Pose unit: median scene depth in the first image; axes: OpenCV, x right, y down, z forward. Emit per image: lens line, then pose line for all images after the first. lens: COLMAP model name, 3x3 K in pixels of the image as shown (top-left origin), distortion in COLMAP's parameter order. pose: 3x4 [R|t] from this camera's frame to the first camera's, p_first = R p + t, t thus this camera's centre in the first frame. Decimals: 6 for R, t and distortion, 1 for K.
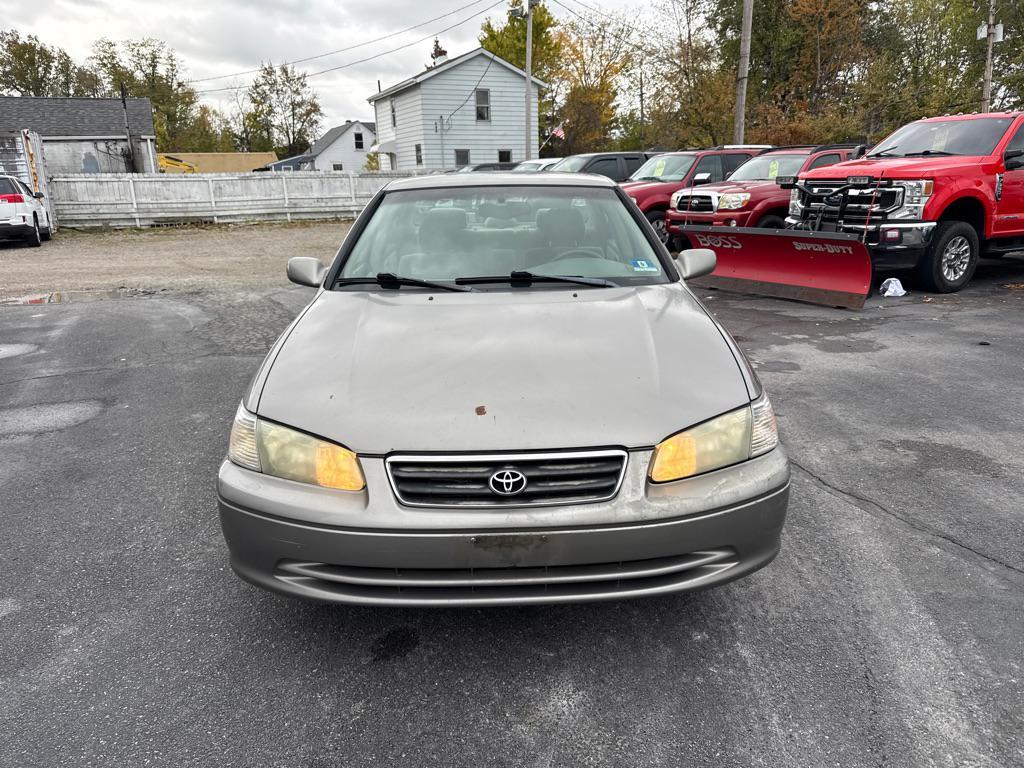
lens RADIAL K [[727.5, 0, 530.1], [0, 727.5, 380.2], [0, 0, 1]] dist [0.008445, -0.019453]
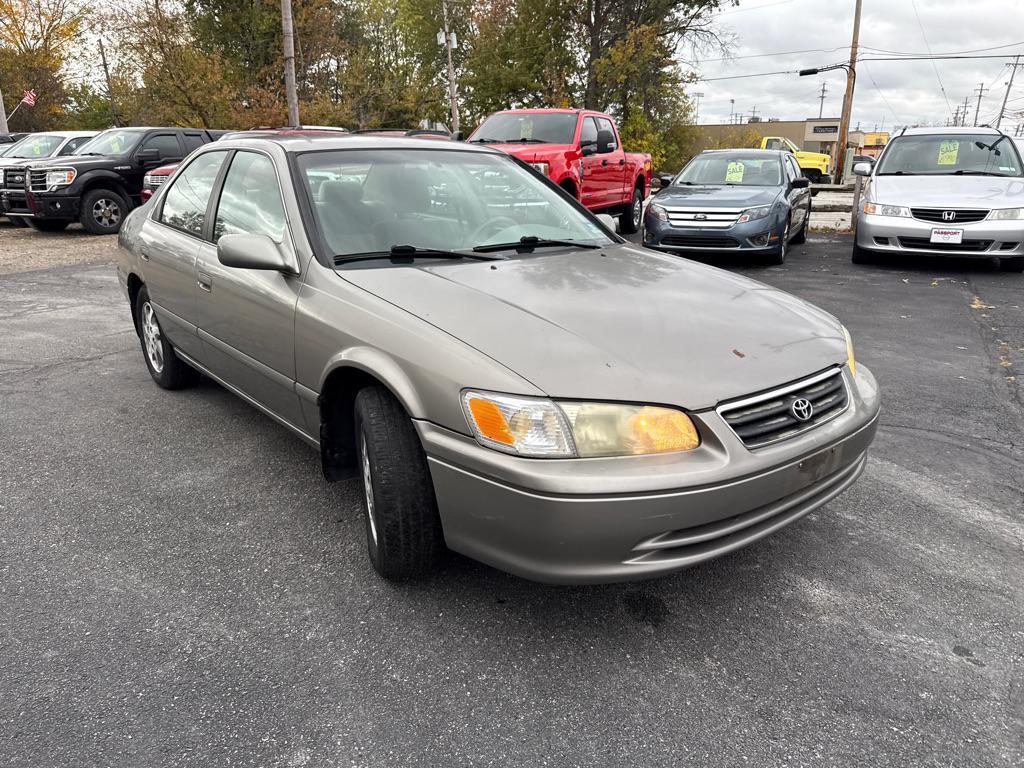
lens RADIAL K [[727.5, 0, 513.2], [0, 727.5, 388.2], [0, 0, 1]] dist [0.008445, -0.019453]
pose [[0.790823, -0.161508, 0.590350, -0.132381], [0.145682, 0.986505, 0.074735, -0.004998], [-0.594454, 0.026901, 0.803680, 0.046993]]
